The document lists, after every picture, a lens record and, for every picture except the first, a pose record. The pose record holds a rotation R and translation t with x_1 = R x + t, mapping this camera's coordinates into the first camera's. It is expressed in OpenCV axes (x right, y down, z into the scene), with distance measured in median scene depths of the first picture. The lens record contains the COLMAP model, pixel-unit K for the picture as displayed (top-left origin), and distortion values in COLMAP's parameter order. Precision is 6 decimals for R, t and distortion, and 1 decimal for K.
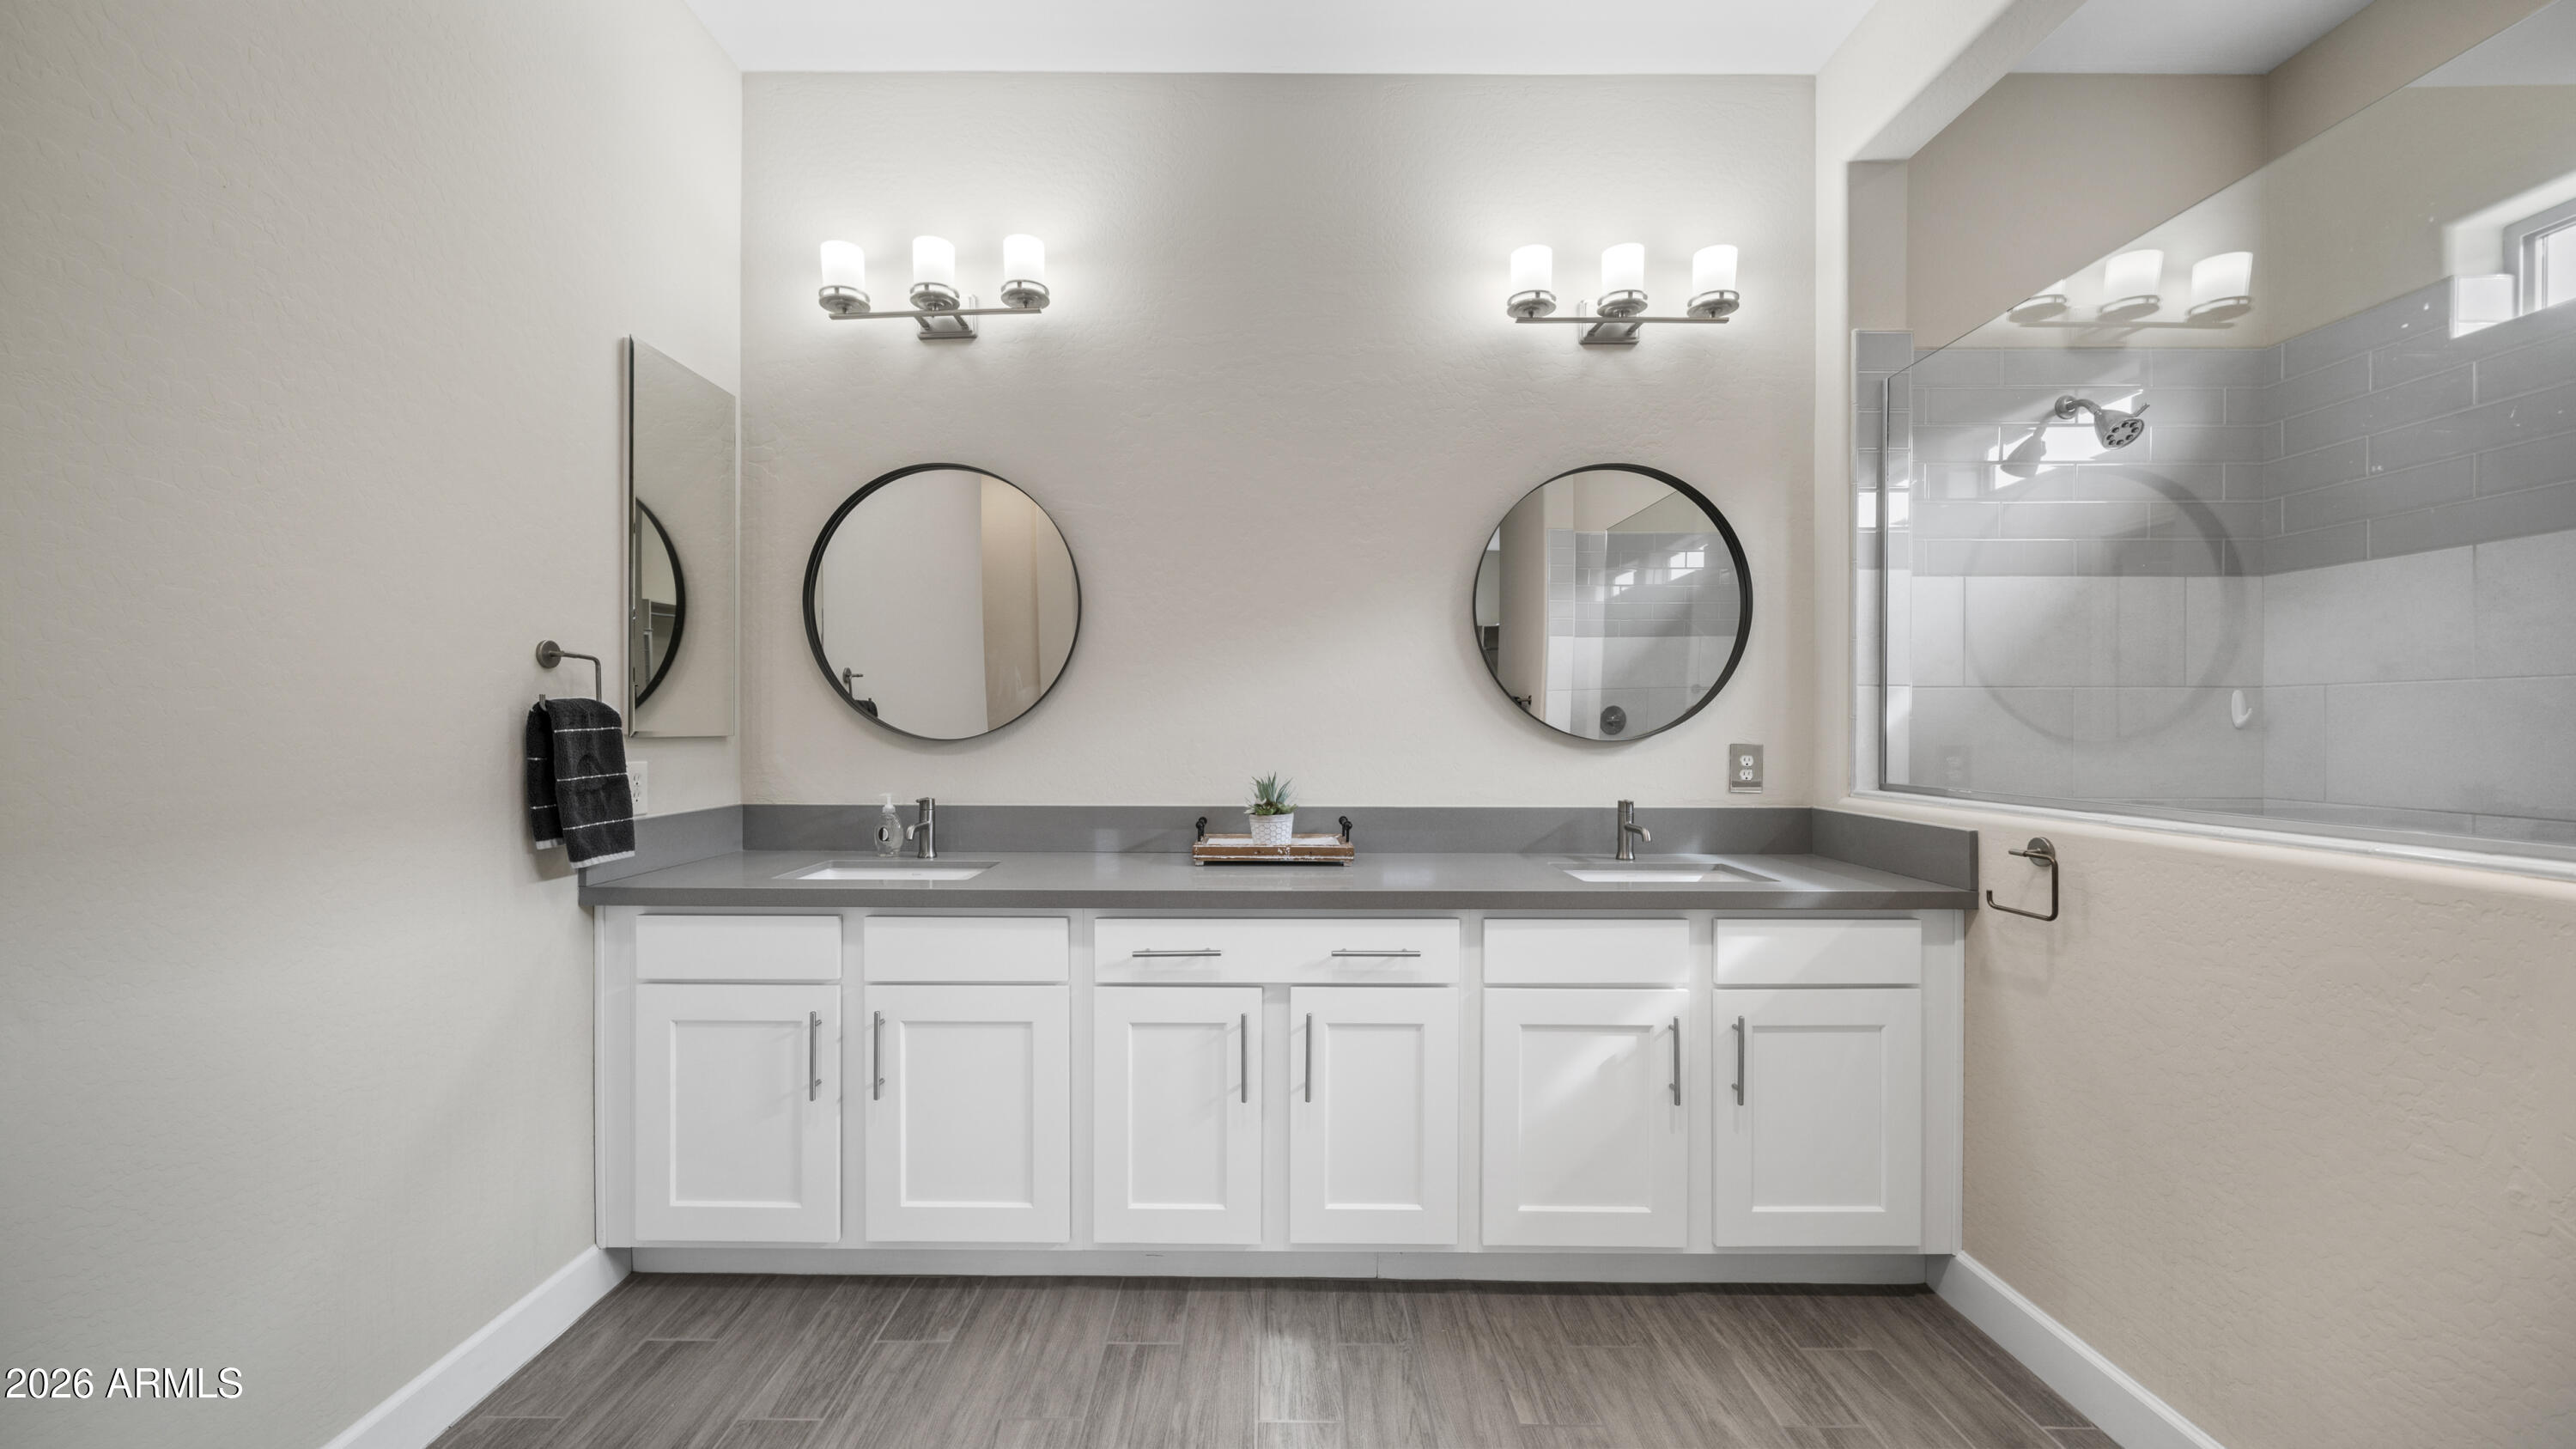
lens RADIAL K [[947.3, 0, 1289.7], [0, 947.3, 714.7], [0, 0, 1]] dist [-0.008661, -0.000109]
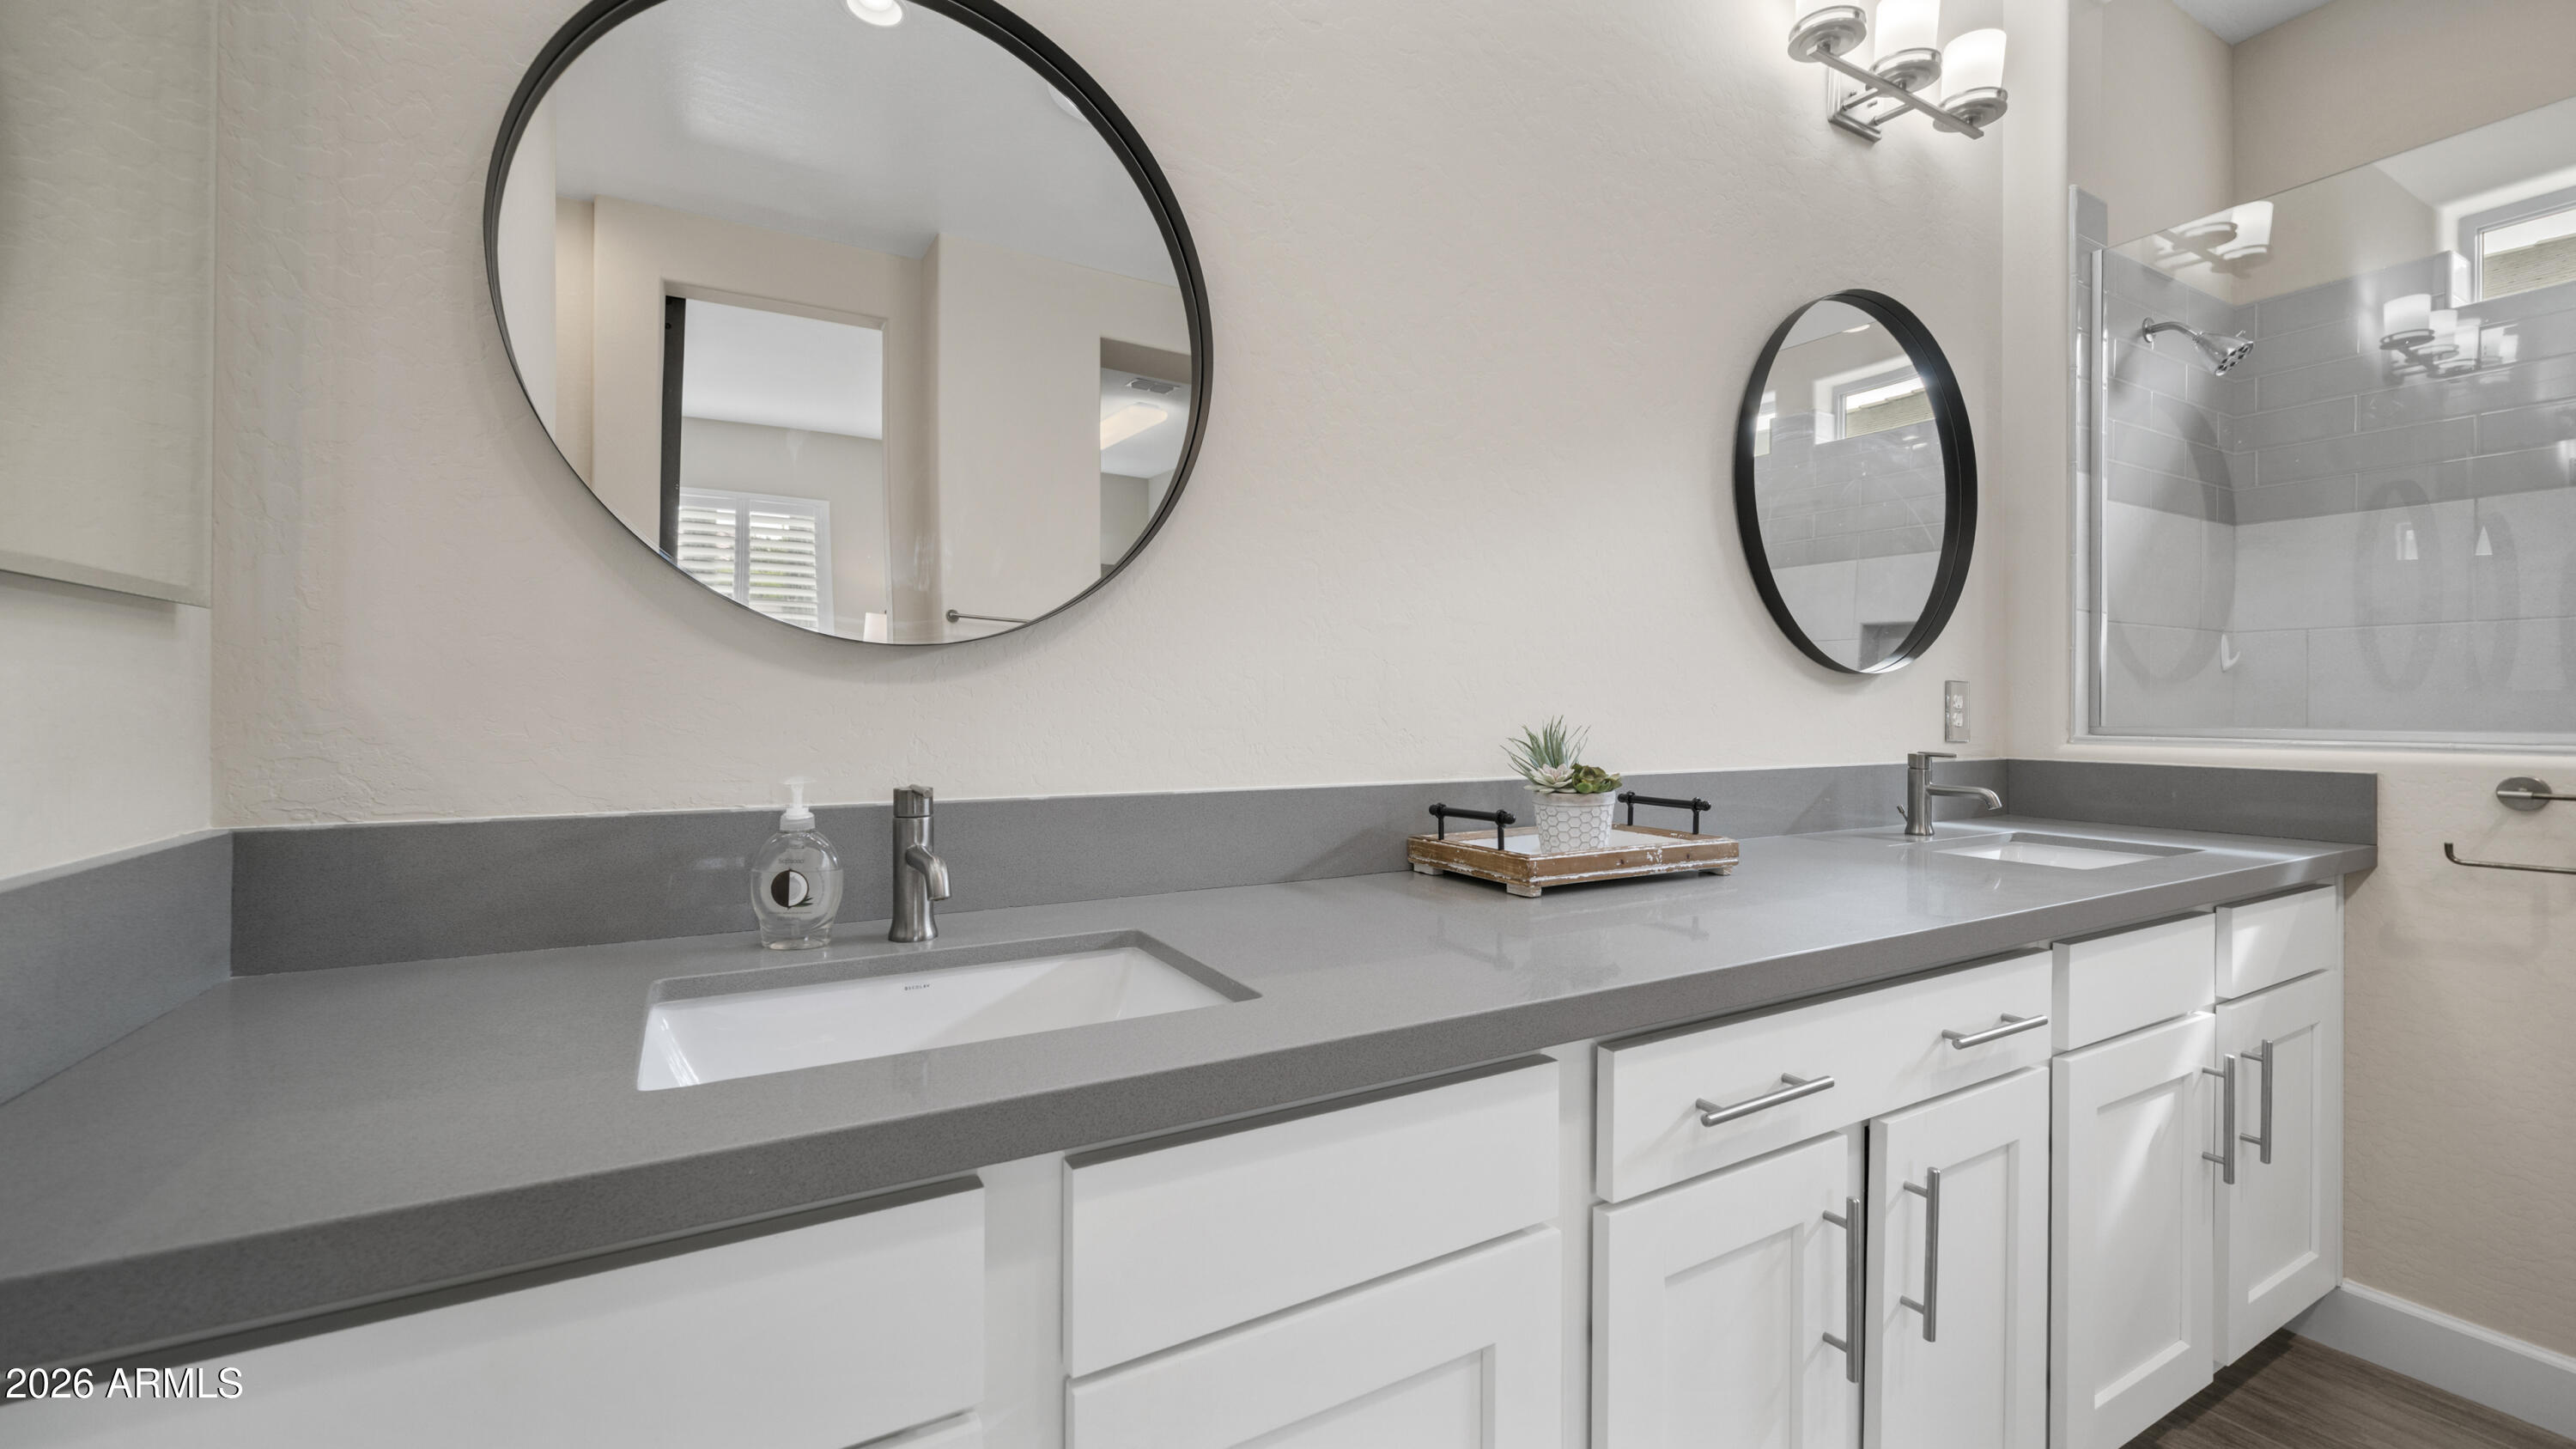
lens RADIAL K [[1058.9, 0, 1407.9], [0, 1058.9, 688.6], [0, 0, 1]] dist [-0.001574, 0.000364]
pose [[0.876590, 0.004775, 0.481215, -0.409172], [-0.006133, 0.999980, 0.001249, 0.045424], [-0.481199, -0.004046, 0.876602, 0.512141]]
